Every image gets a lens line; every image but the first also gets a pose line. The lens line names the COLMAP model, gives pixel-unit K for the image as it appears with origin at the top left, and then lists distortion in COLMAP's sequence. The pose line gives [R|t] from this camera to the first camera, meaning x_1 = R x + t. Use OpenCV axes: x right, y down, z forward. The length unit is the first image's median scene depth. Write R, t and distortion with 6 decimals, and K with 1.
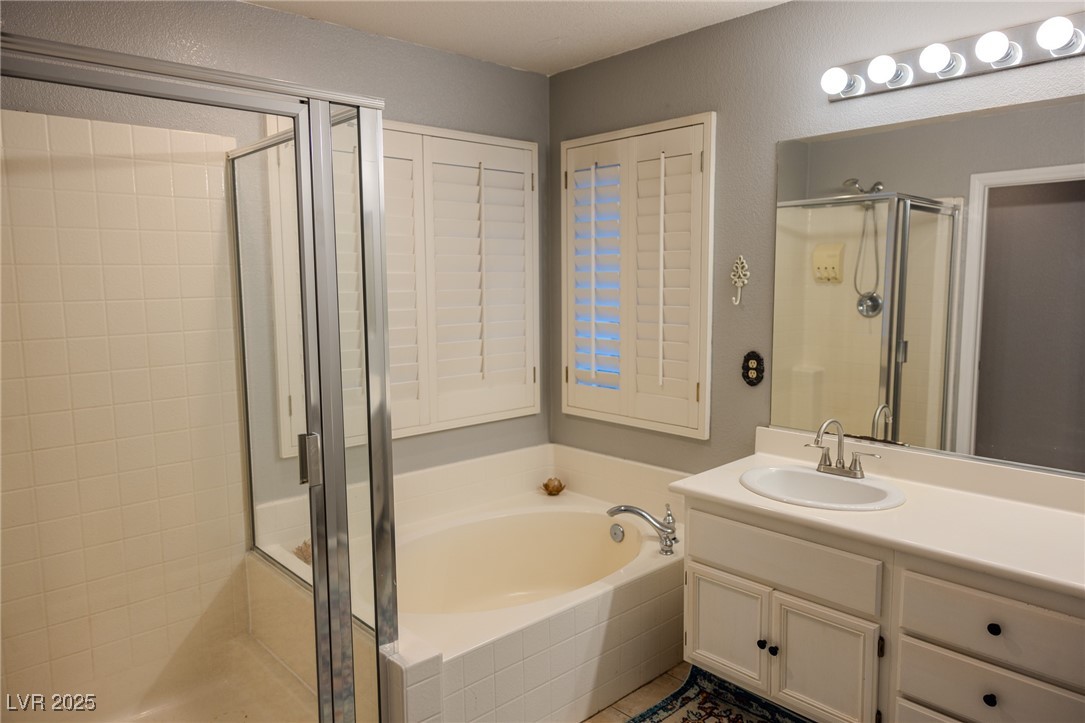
lens RADIAL K [[730.9, 0, 542.5], [0, 730.9, 361.5], [0, 0, 1]] dist [0.007256, -0.000487]
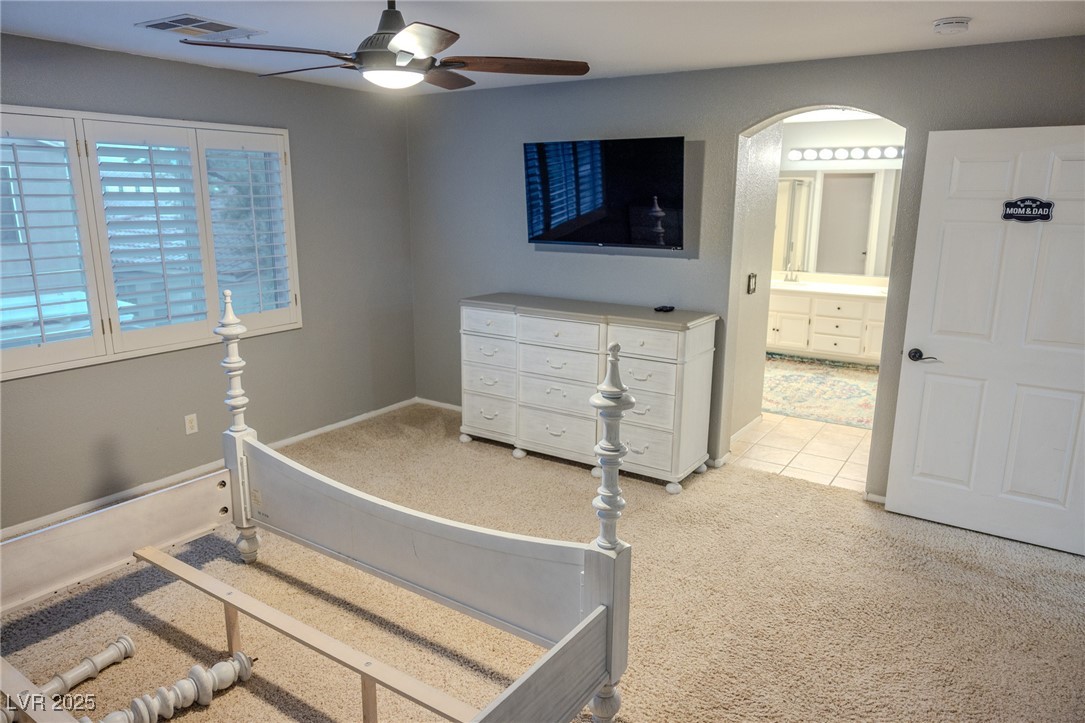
lens RADIAL K [[730.9, 0, 542.5], [0, 730.9, 361.5], [0, 0, 1]] dist [0.007256, -0.000487]
pose [[0.972501, -0.037736, 0.229823, -1.514041], [0.013365, 0.994202, 0.106690, 0.161906], [-0.232517, -0.100685, 0.967367, -2.019631]]
